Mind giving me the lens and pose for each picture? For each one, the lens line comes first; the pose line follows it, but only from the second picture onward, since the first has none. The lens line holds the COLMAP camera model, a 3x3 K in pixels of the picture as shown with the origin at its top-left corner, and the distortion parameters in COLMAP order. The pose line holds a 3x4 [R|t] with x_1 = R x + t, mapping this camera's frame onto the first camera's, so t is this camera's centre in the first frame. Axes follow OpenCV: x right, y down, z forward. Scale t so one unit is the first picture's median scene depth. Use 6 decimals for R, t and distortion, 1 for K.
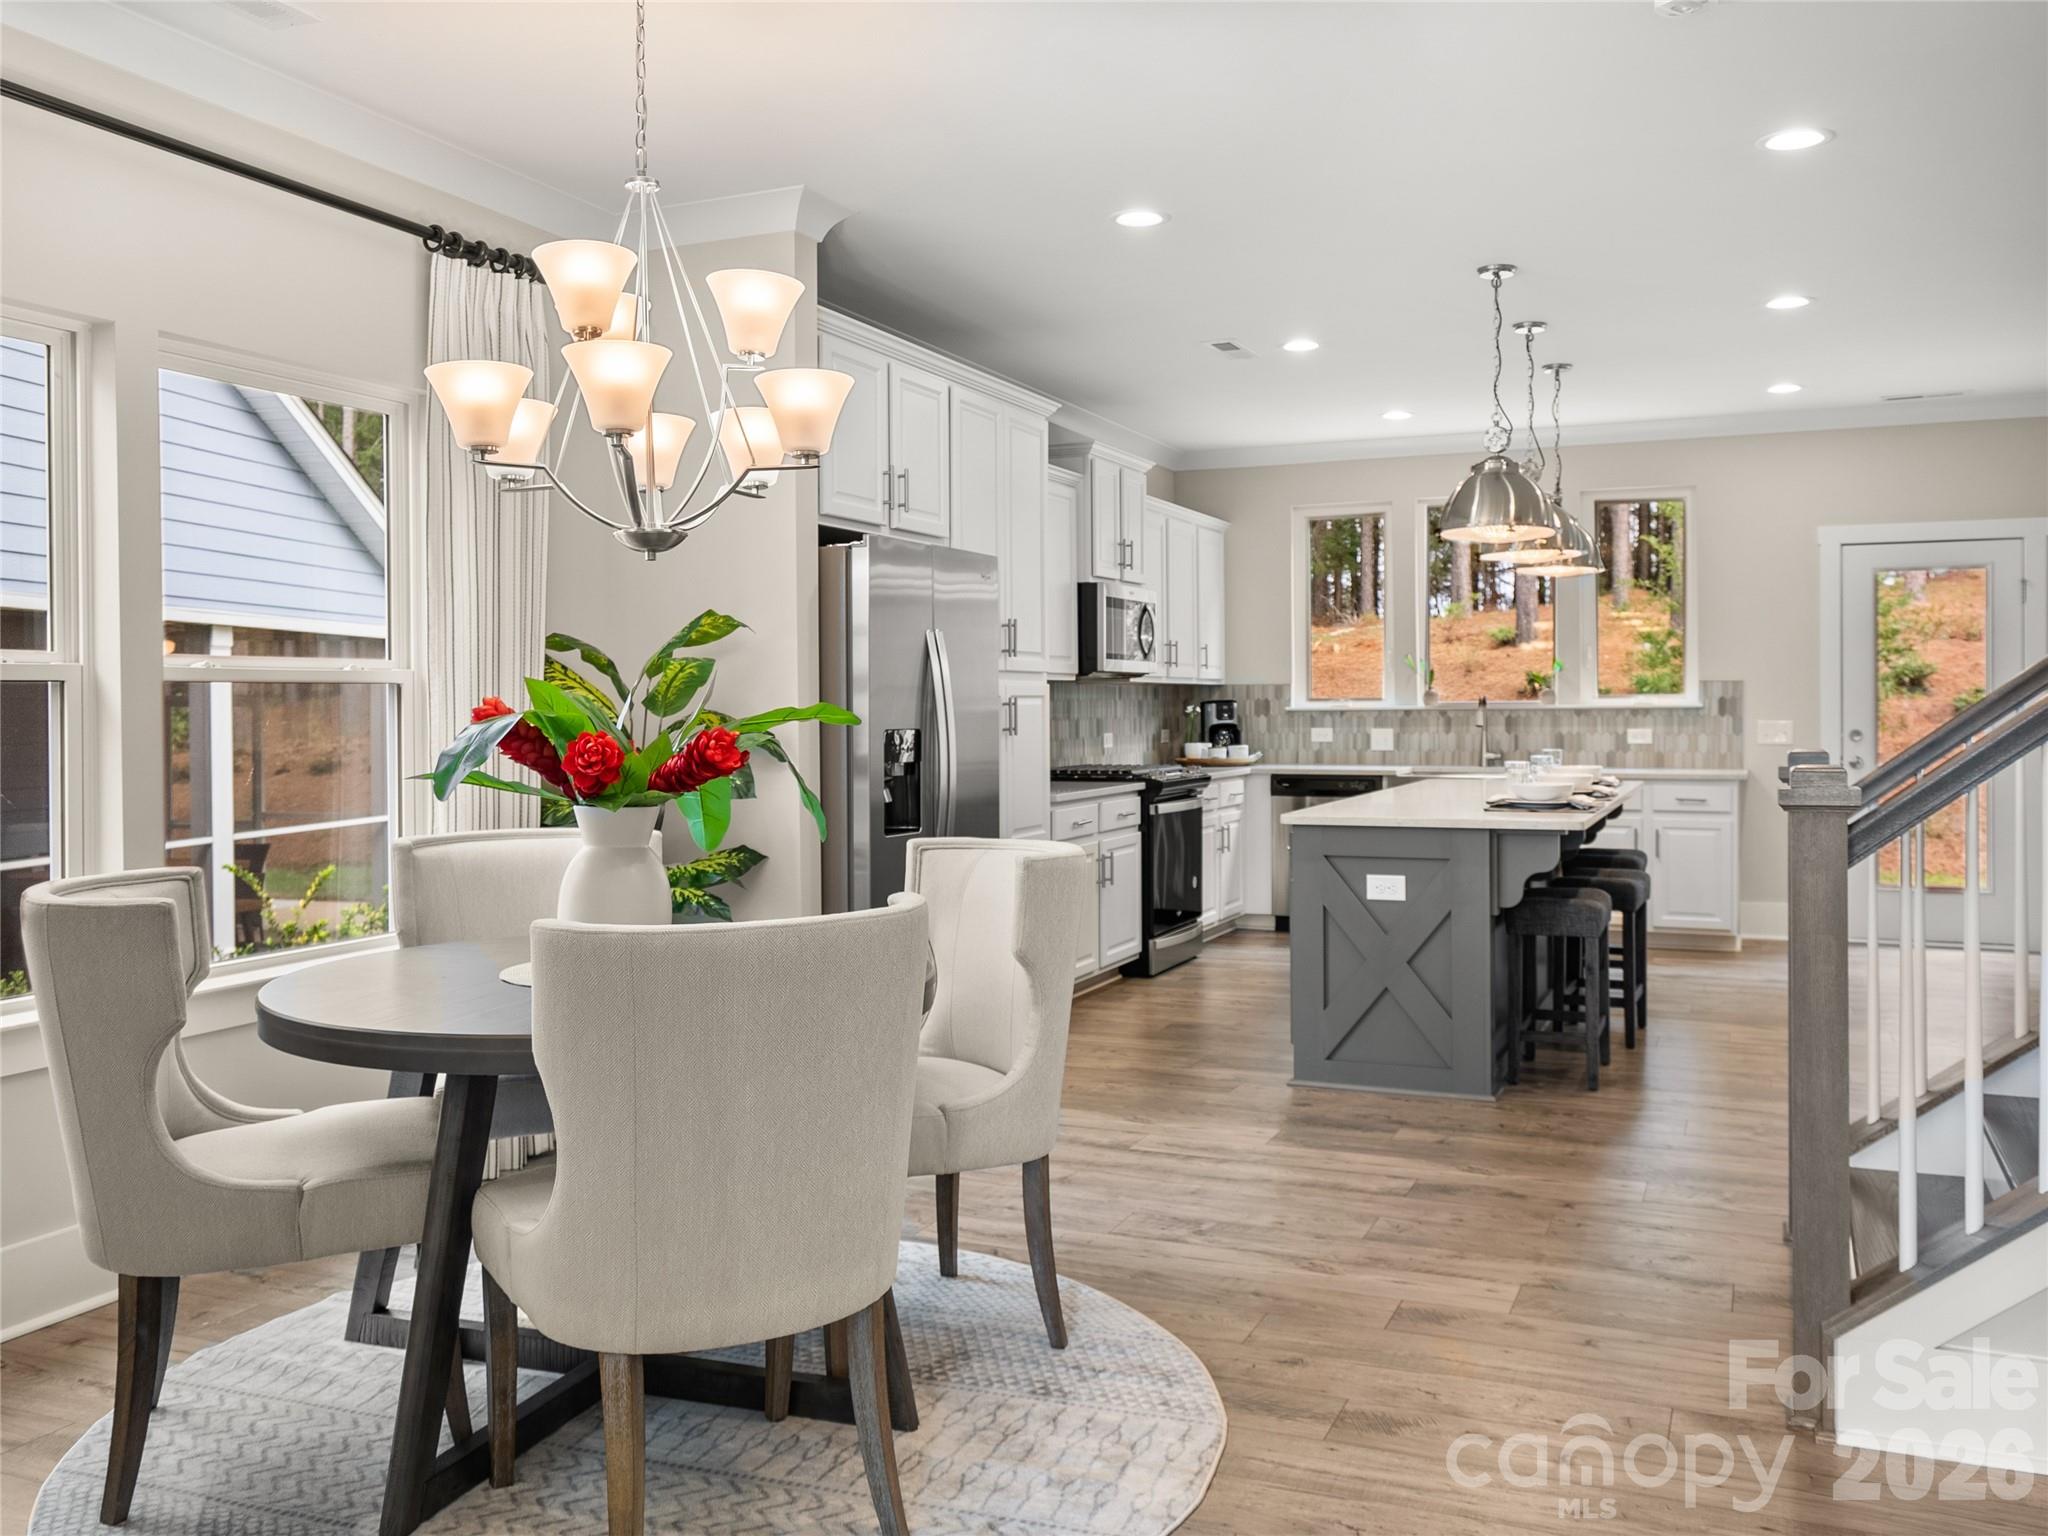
lens RADIAL K [[1731.5, 0, 1023.0], [0, 1731.5, 765.3], [0, 0, 1]] dist [0.032369, -0.022118]
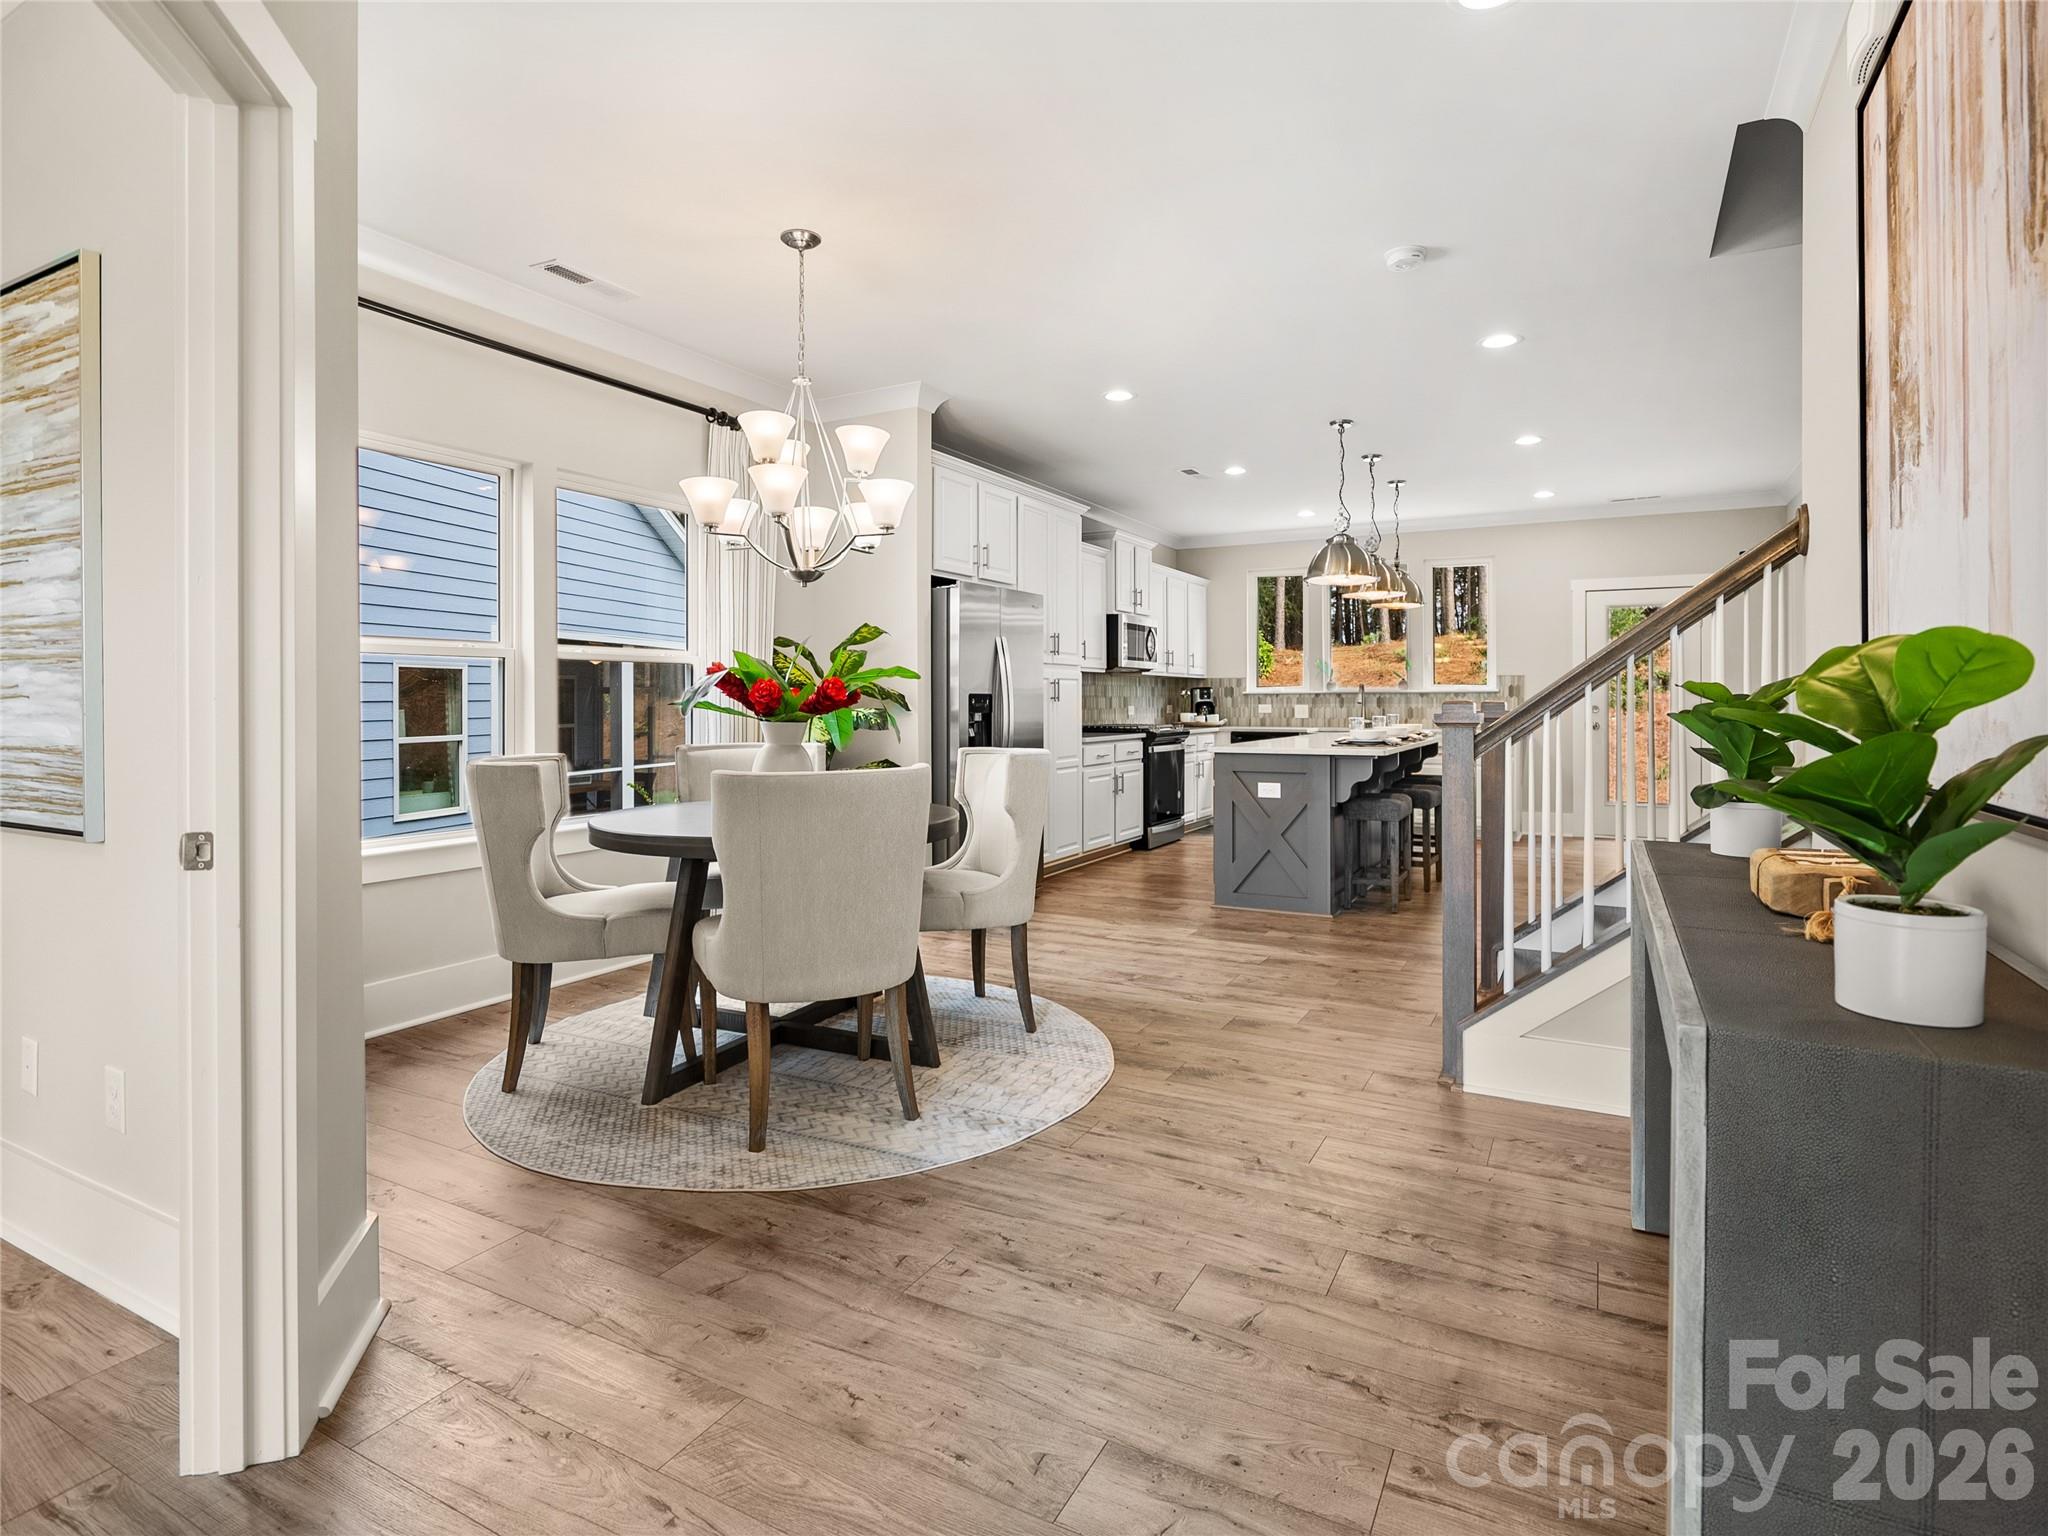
lens RADIAL K [[1073.1, 0, 1033.4], [0, 1073.1, 734.0], [0, 0, 1]] dist [-0.002241, 0.002758]
pose [[0.996042, 0.006187, -0.088668, 0.093103], [-0.006780, 0.999957, -0.006389, 0.030796], [0.088624, 0.006965, 0.996041, -0.069437]]
